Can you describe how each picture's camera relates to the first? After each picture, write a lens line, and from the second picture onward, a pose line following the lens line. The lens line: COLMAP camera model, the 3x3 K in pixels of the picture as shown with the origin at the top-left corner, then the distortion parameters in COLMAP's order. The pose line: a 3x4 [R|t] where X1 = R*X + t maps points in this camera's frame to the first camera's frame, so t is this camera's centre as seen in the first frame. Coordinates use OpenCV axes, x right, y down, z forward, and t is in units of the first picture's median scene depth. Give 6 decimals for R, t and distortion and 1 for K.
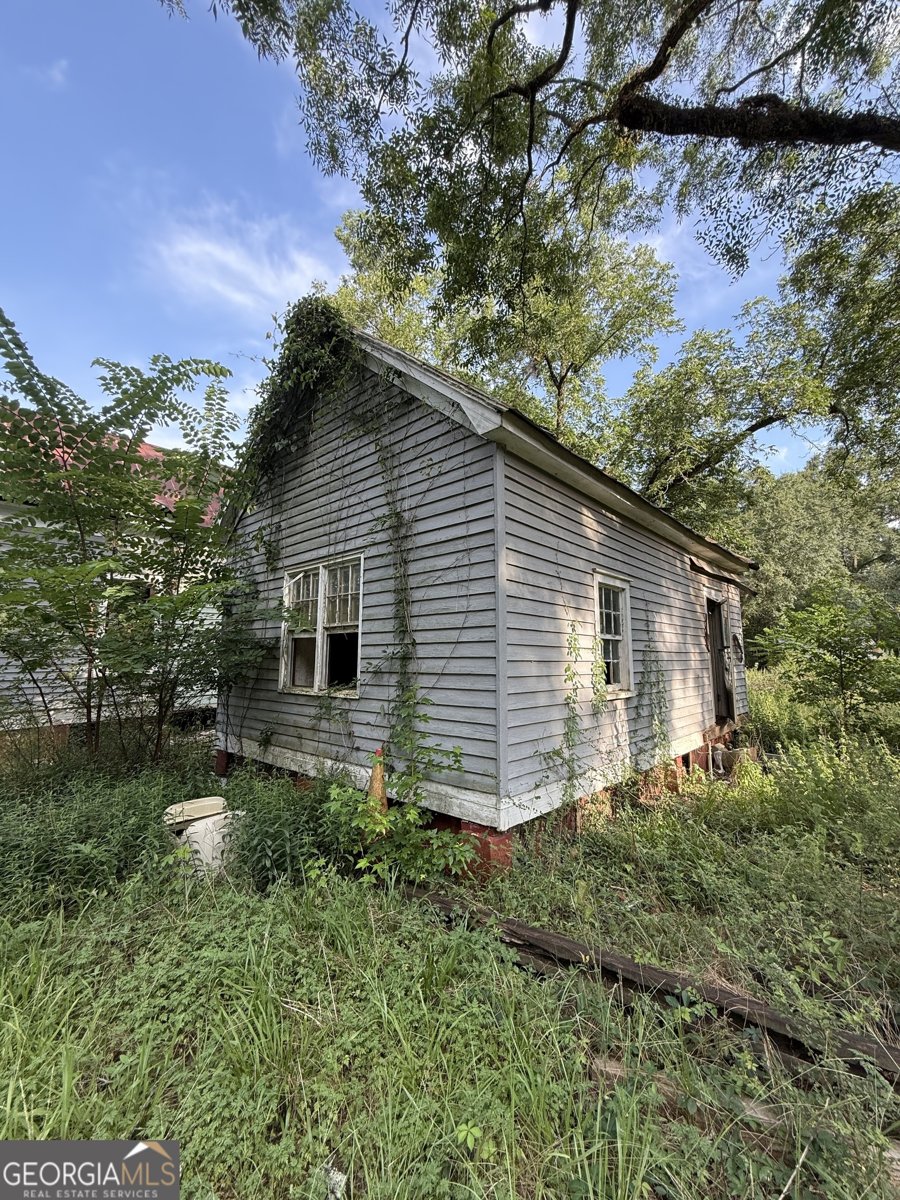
lens RADIAL K [[476.3, 0, 450.0], [0, 476.3, 600.0], [0, 0, 1]] dist [0.000608, 0.000075]
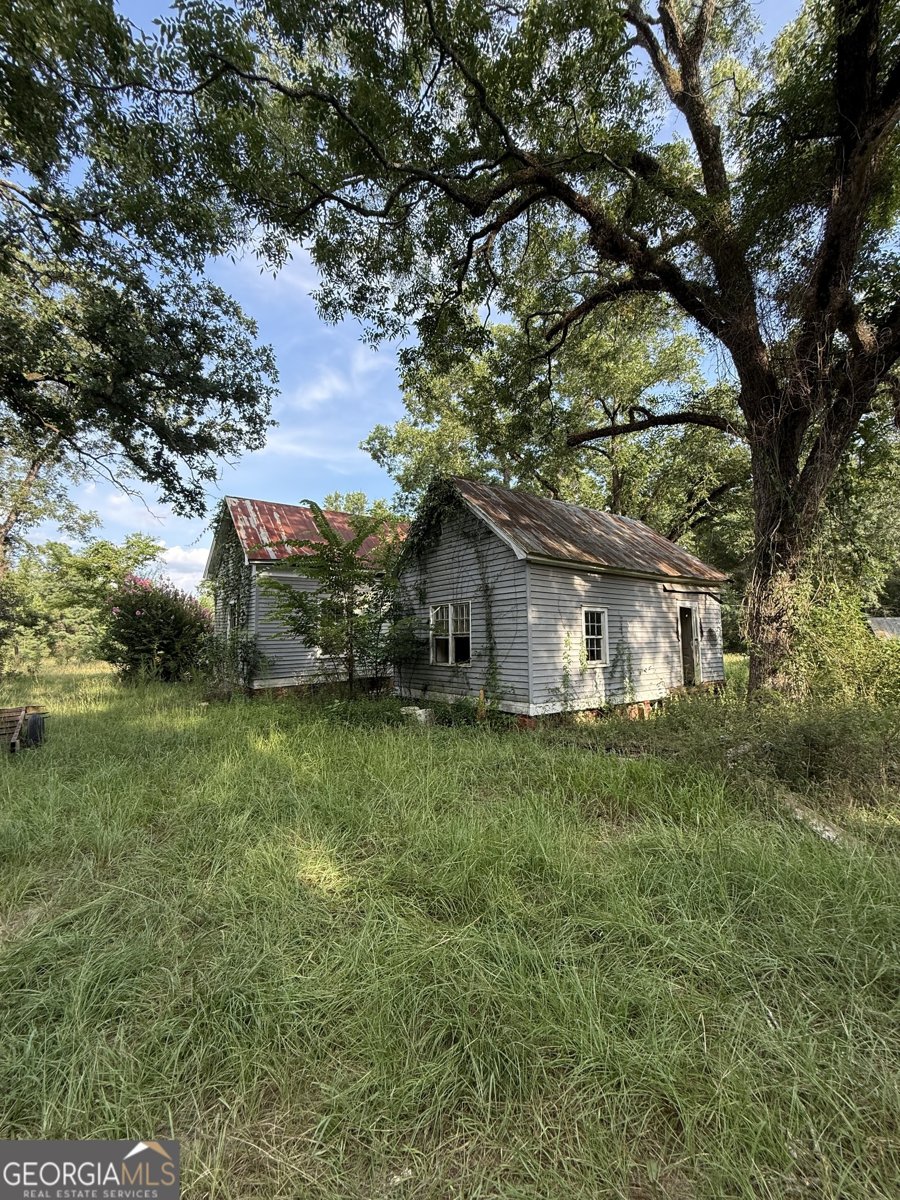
lens RADIAL K [[476.3, 0, 450.0], [0, 476.3, 600.0], [0, 0, 1]] dist [0.000608, 0.000075]
pose [[0.983456, -0.027229, -0.179087, 0.111867], [0.033888, 0.998839, 0.034226, -0.176258], [0.177947, -0.039728, 0.983238, -1.131317]]
